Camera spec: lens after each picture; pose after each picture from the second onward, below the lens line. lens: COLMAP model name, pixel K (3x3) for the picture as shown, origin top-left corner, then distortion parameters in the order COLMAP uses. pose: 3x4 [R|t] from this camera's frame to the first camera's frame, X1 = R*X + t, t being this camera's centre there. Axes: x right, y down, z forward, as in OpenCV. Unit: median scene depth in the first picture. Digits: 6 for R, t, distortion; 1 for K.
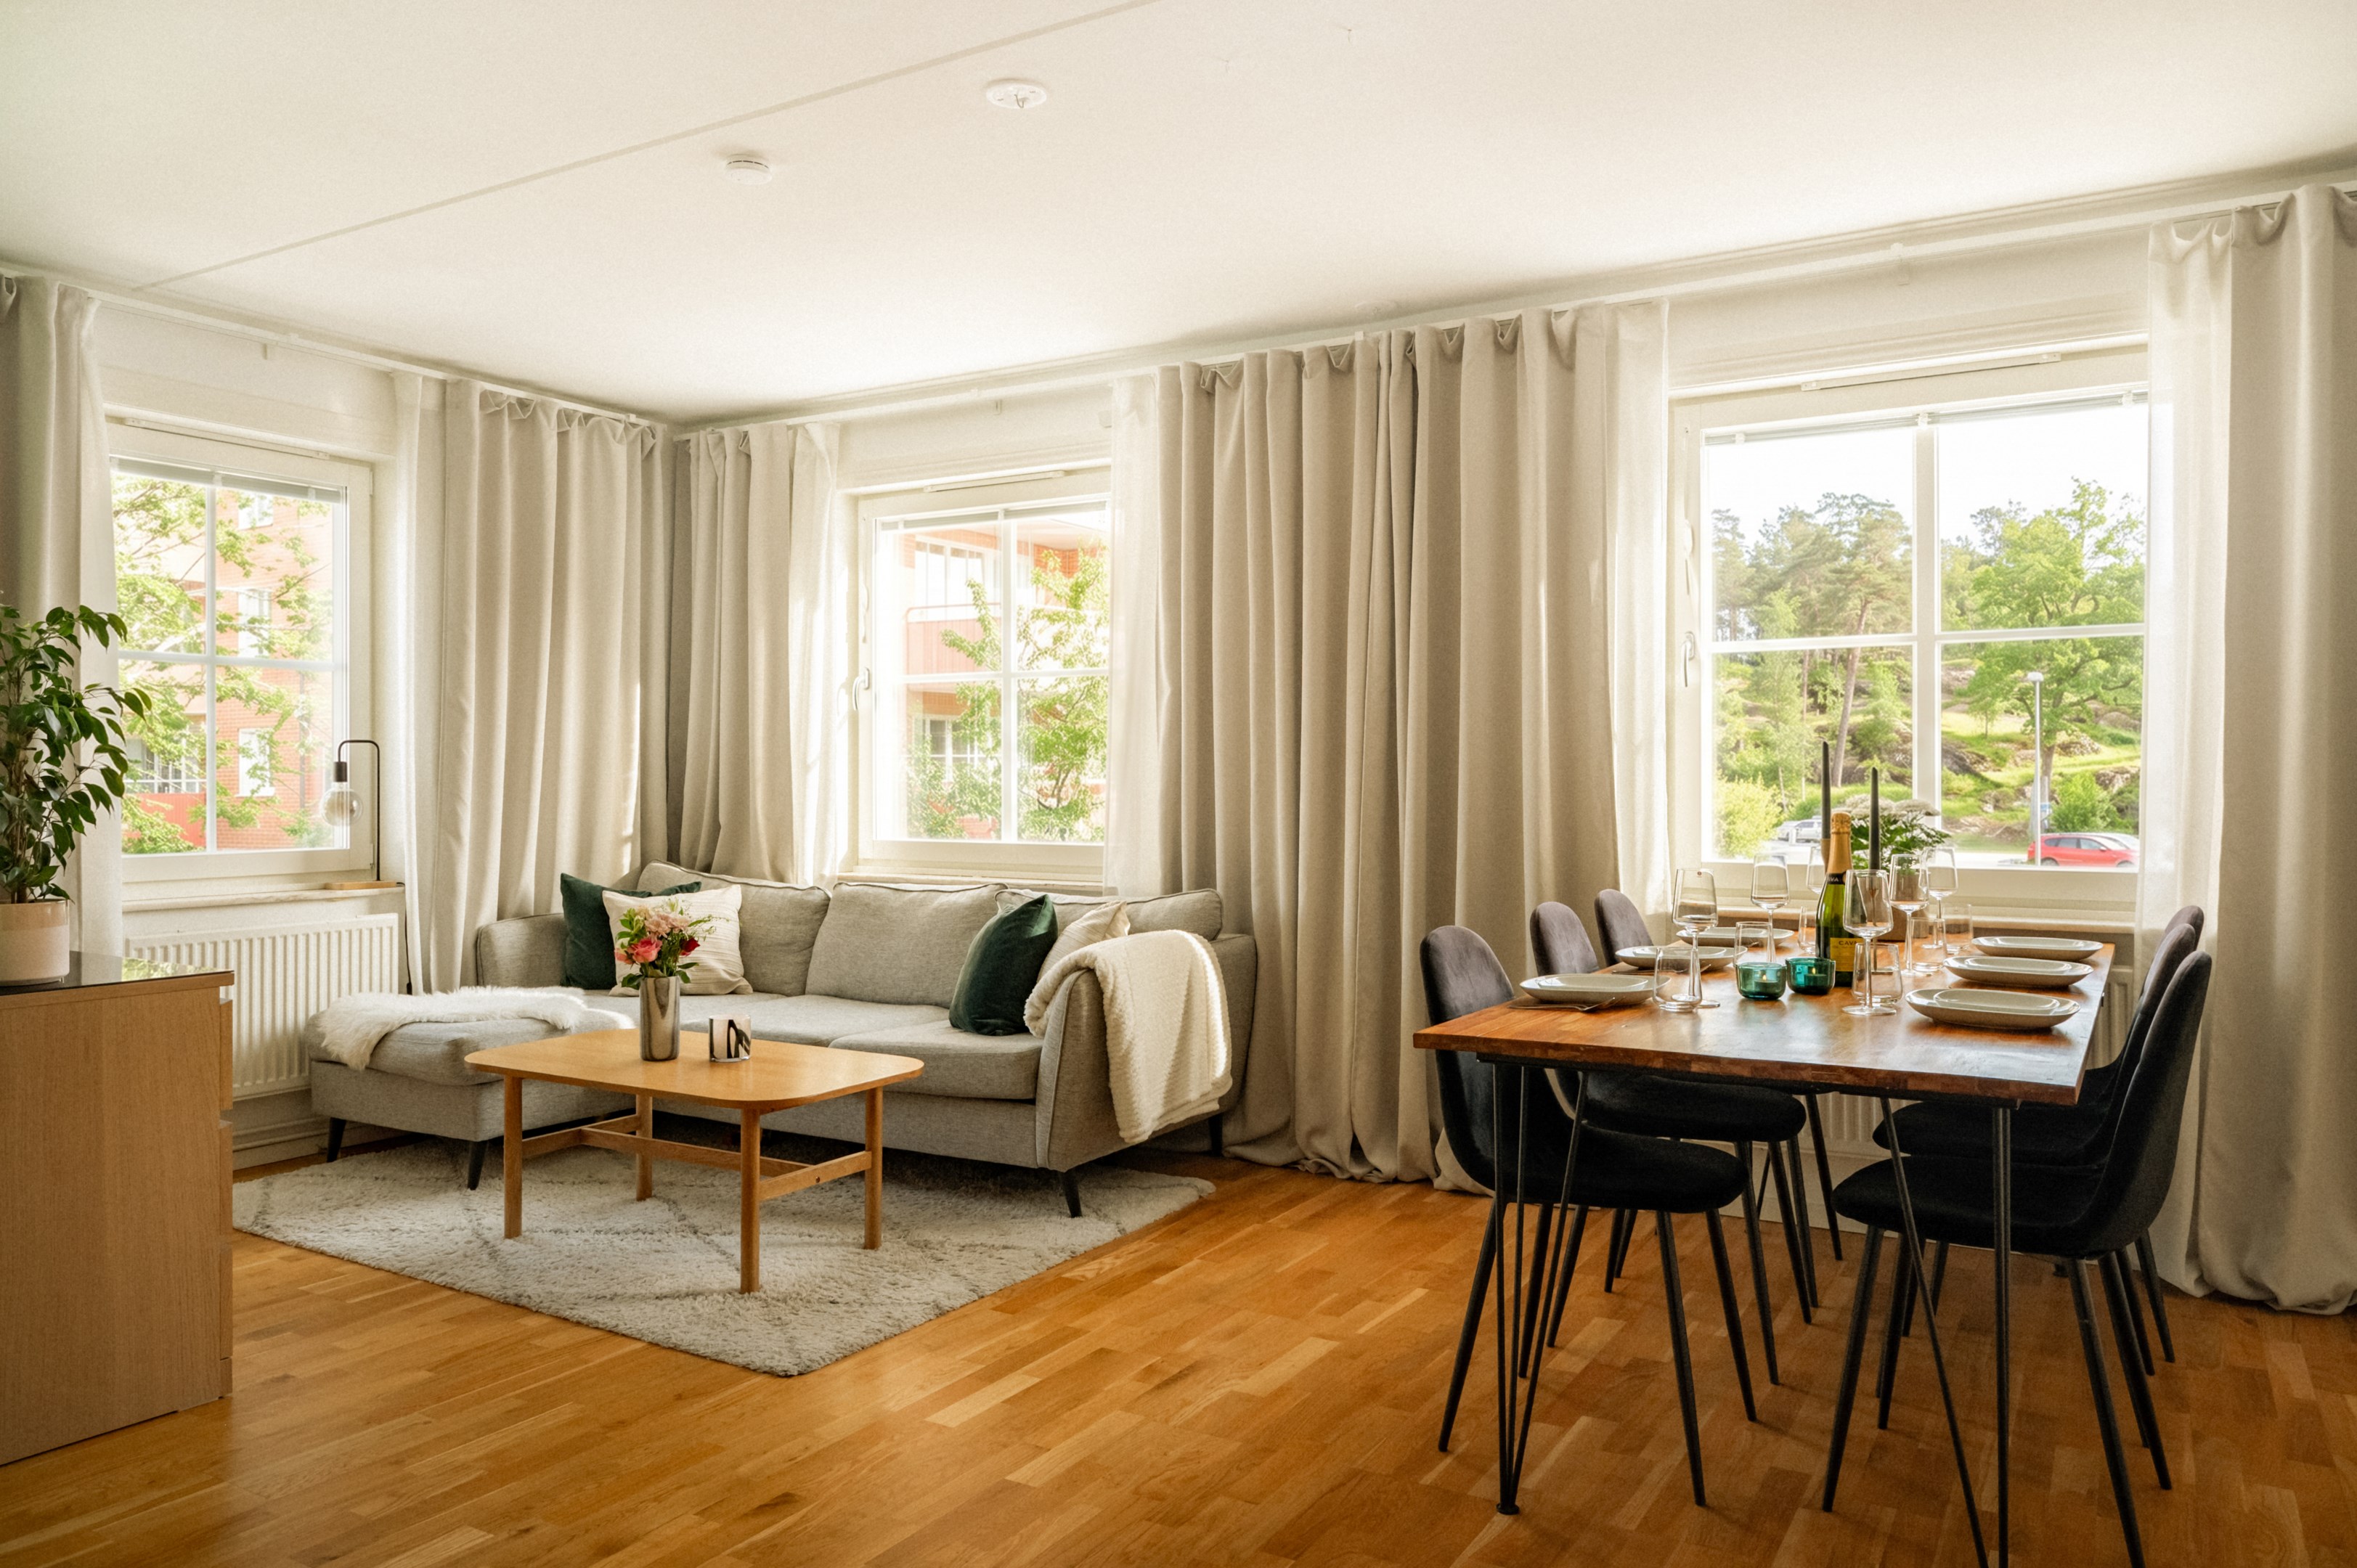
lens RADIAL K [[1624.1, 0, 1181.7], [0, 1624.1, 774.7], [0, 0, 1]] dist [0.000068, 0.000129]
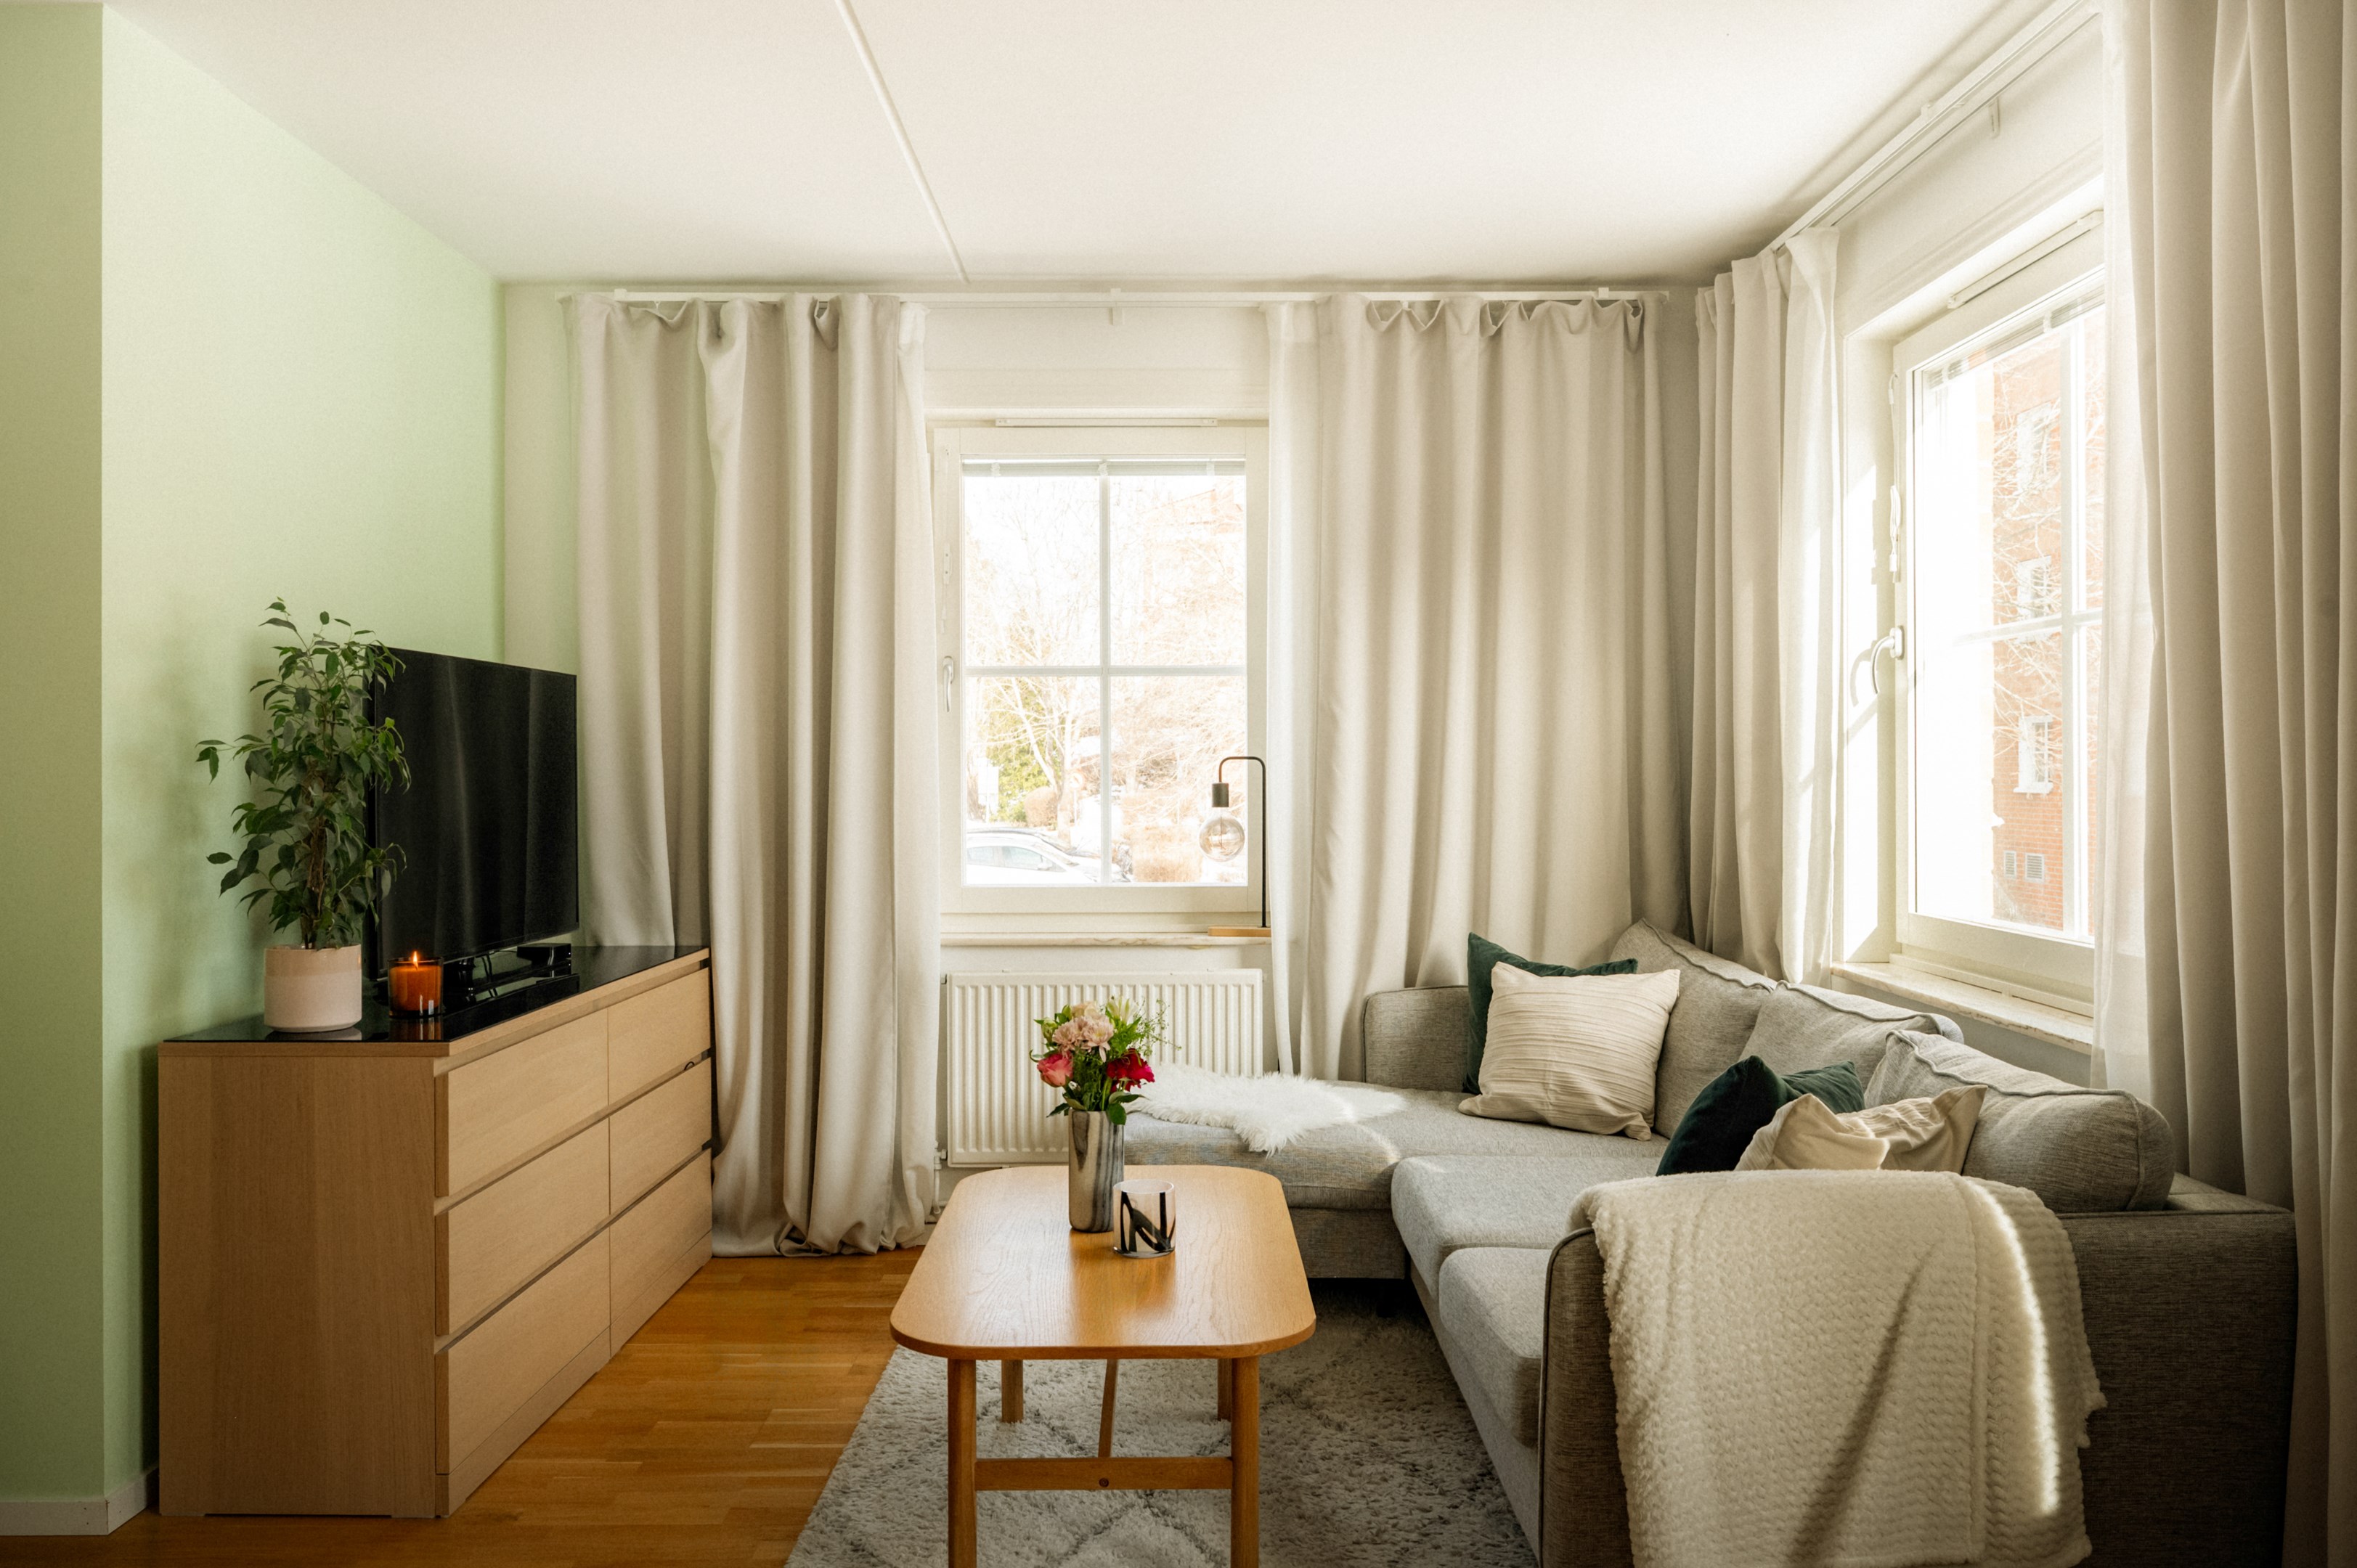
lens RADIAL K [[1834.4, 0, 1176.8], [0, 1834.4, 771.6], [0, 0, 1]] dist [-0.000961, -0.001414]
pose [[0.514435, -0.000803, -0.857529, 0.338072], [0.003863, 0.999992, 0.001381, -0.018192], [0.857521, -0.004023, 0.514434, 0.583214]]
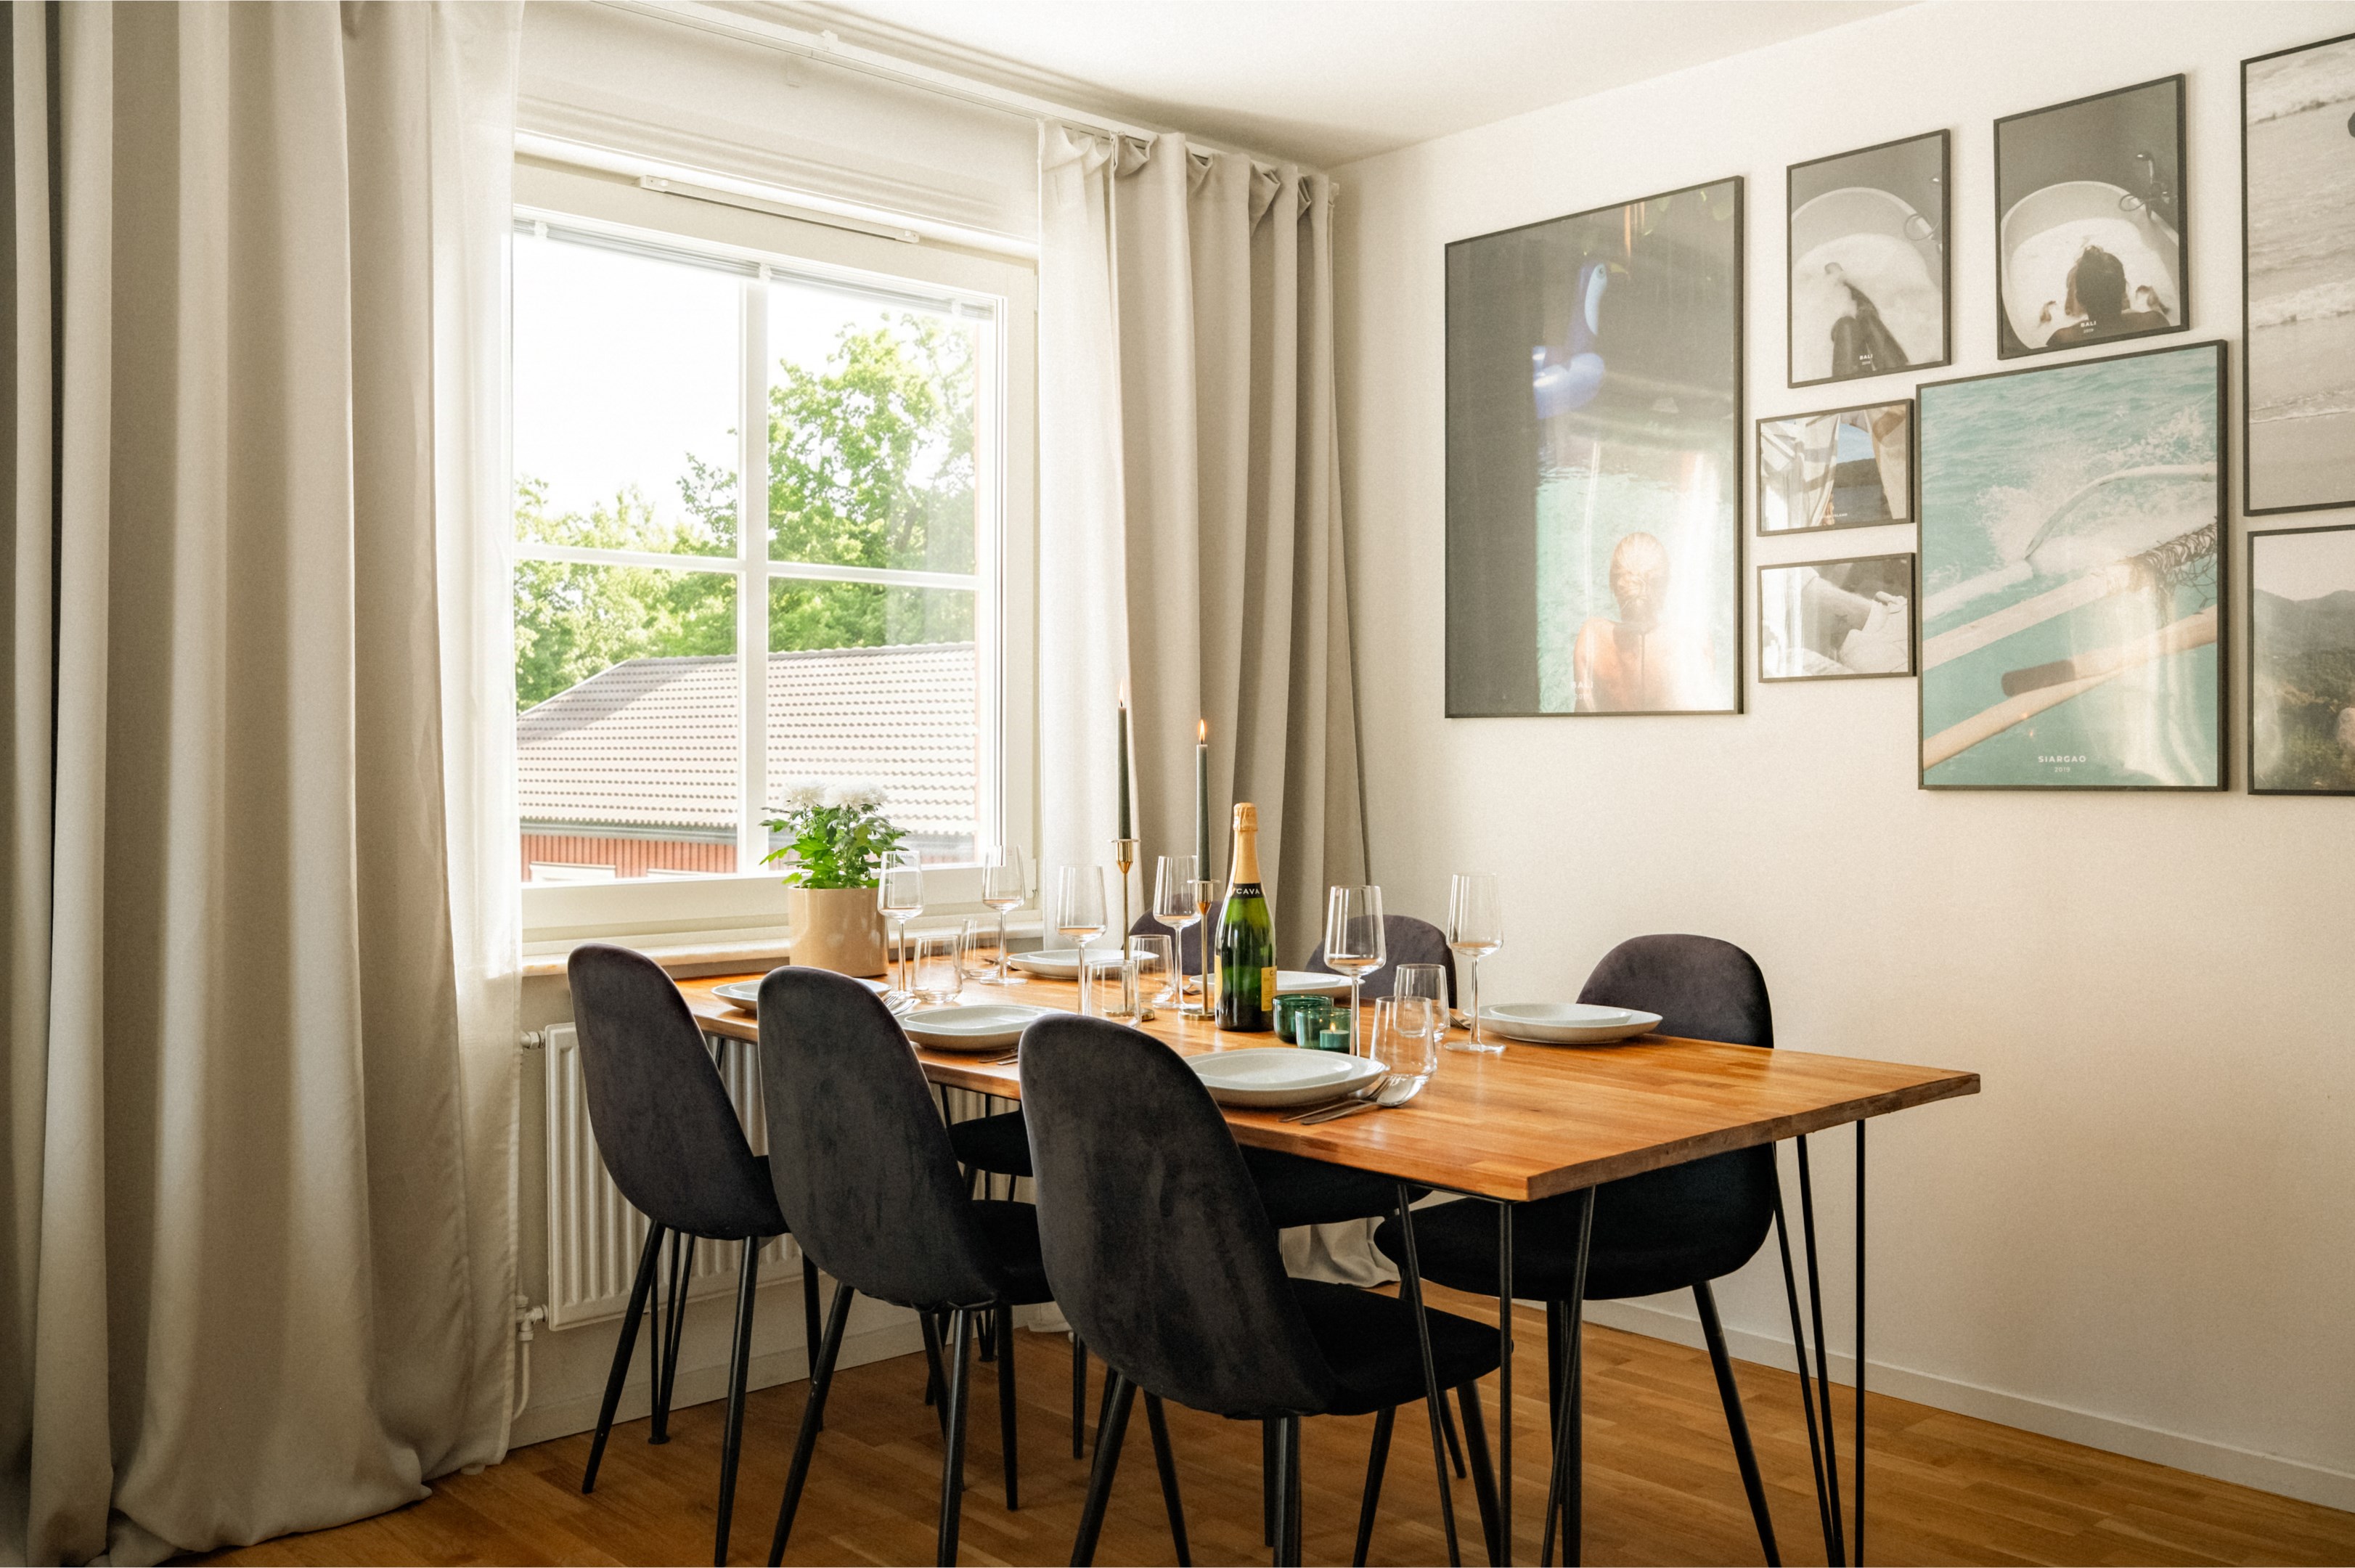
lens RADIAL K [[2070.0, 0, 1140.5], [0, 2070.0, 758.9], [0, 0, 1]] dist [0.001811, -0.003852]
pose [[0.294890, -0.000405, 0.955531, -0.378471], [-0.004061, 0.999990, 0.001677, 0.000883], [-0.955523, -0.004375, 0.294885, 0.534399]]
